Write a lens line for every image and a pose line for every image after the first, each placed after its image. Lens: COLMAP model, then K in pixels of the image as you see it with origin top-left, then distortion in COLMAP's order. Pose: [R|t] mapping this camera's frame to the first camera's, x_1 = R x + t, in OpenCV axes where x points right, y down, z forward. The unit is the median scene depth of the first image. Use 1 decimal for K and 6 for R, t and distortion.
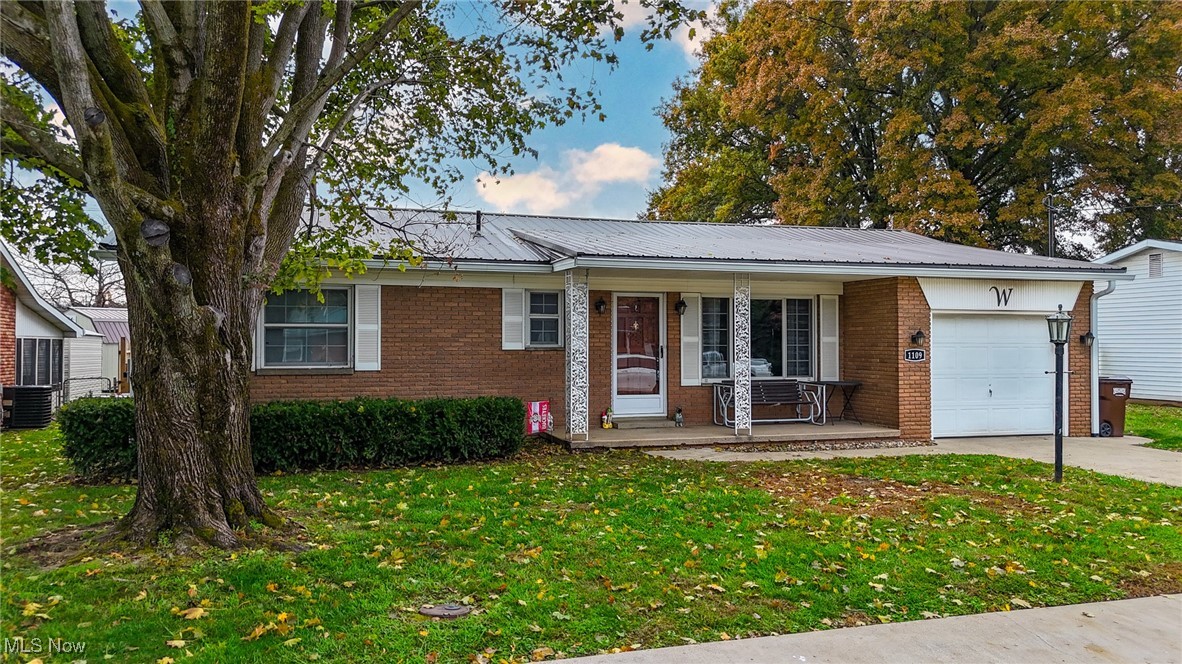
lens RADIAL K [[875.8, 0, 587.1], [0, 875.8, 327.5], [0, 0, 1]] dist [0.065996, -0.050871]
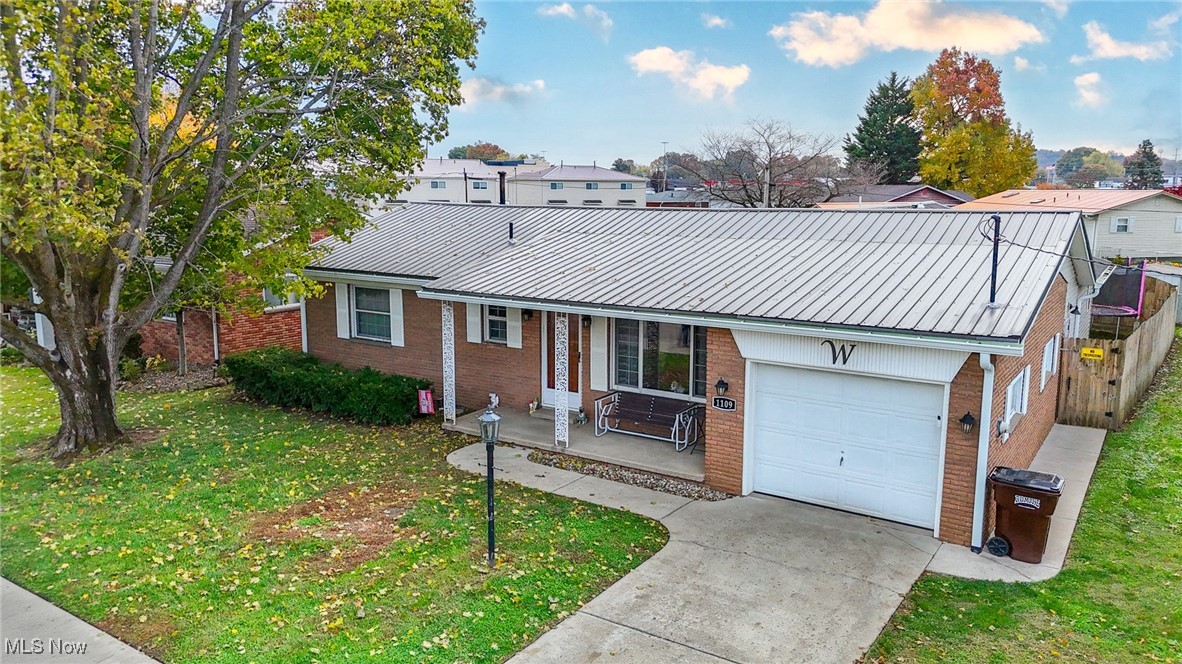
lens RADIAL K [[875.8, 0, 581.7], [0, 875.8, 328.9], [0, 0, 1]] dist [0.065996, -0.050871]
pose [[0.618365, 0.126879, -0.775582, 0.978478], [0.009054, 0.985666, 0.168465, -0.203425], [0.785839, -0.111195, 0.608352, 0.315918]]
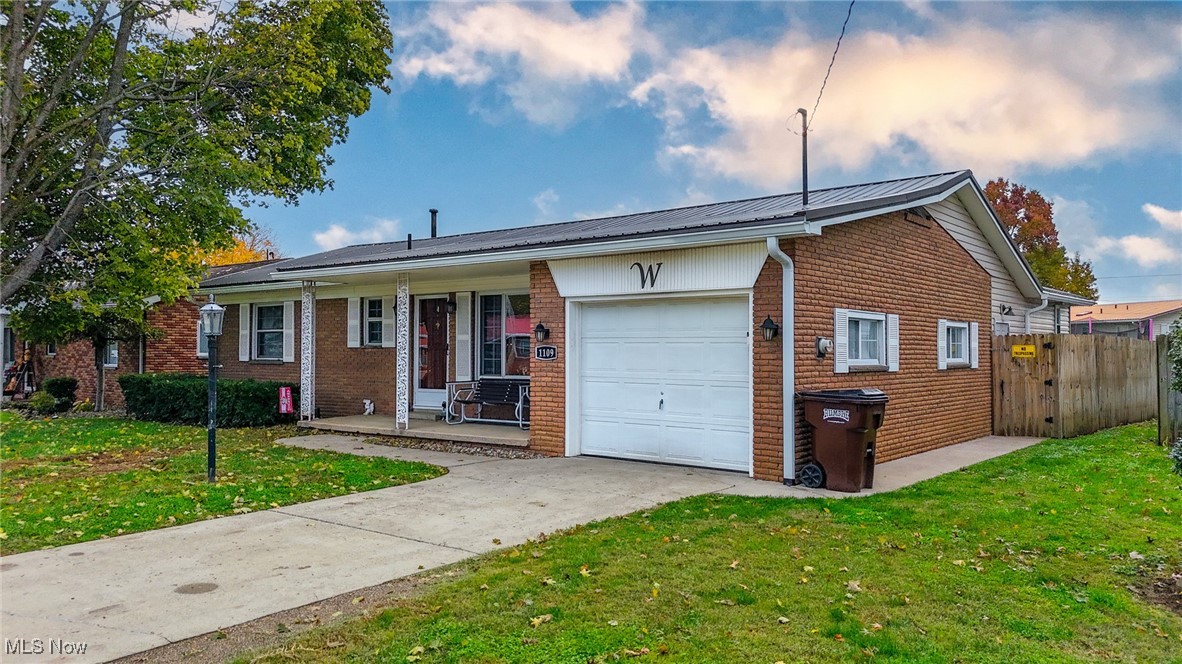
lens RADIAL K [[875.8, 0, 593.7], [0, 875.8, 333.5], [0, 0, 1]] dist [0.065996, -0.050871]
pose [[0.555356, -0.015415, -0.831470, 1.078740], [0.014964, 0.999852, -0.008542, 0.020390], [0.831478, -0.007698, 0.555504, 0.564559]]
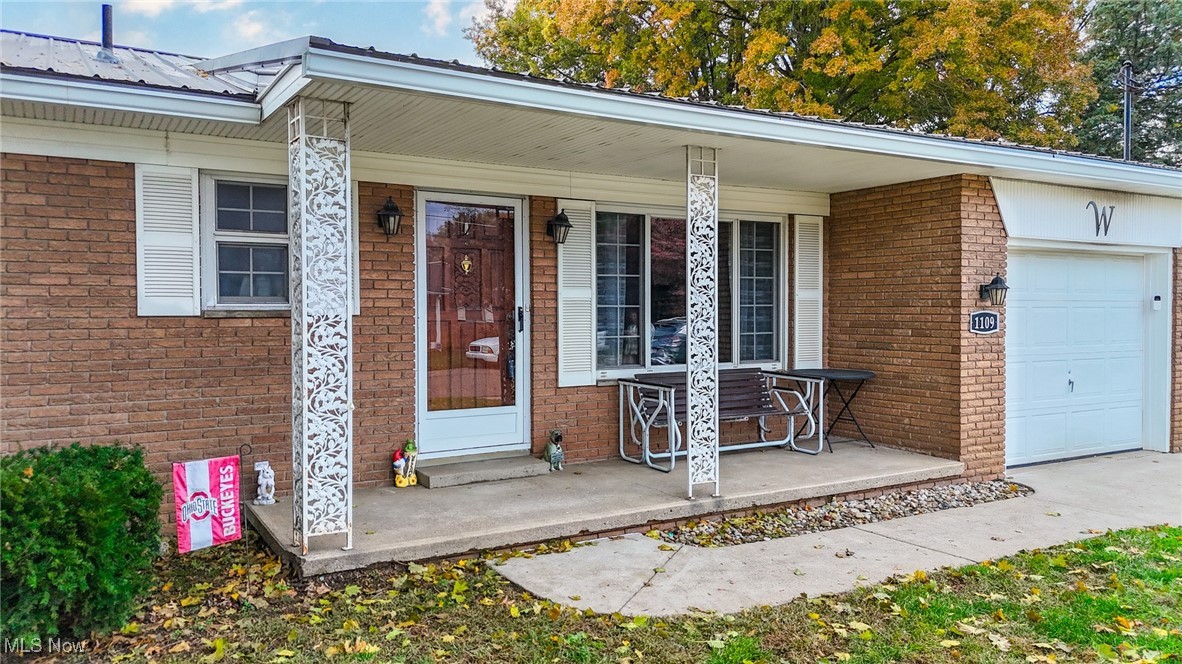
lens RADIAL K [[875.8, 0, 598.2], [0, 875.8, 328.9], [0, 0, 1]] dist [0.065996, -0.050871]
pose [[0.973236, -0.007552, 0.229683, 0.015701], [-0.001821, 0.999175, 0.040569, 0.013557], [-0.229800, -0.039901, 0.972419, 0.519919]]
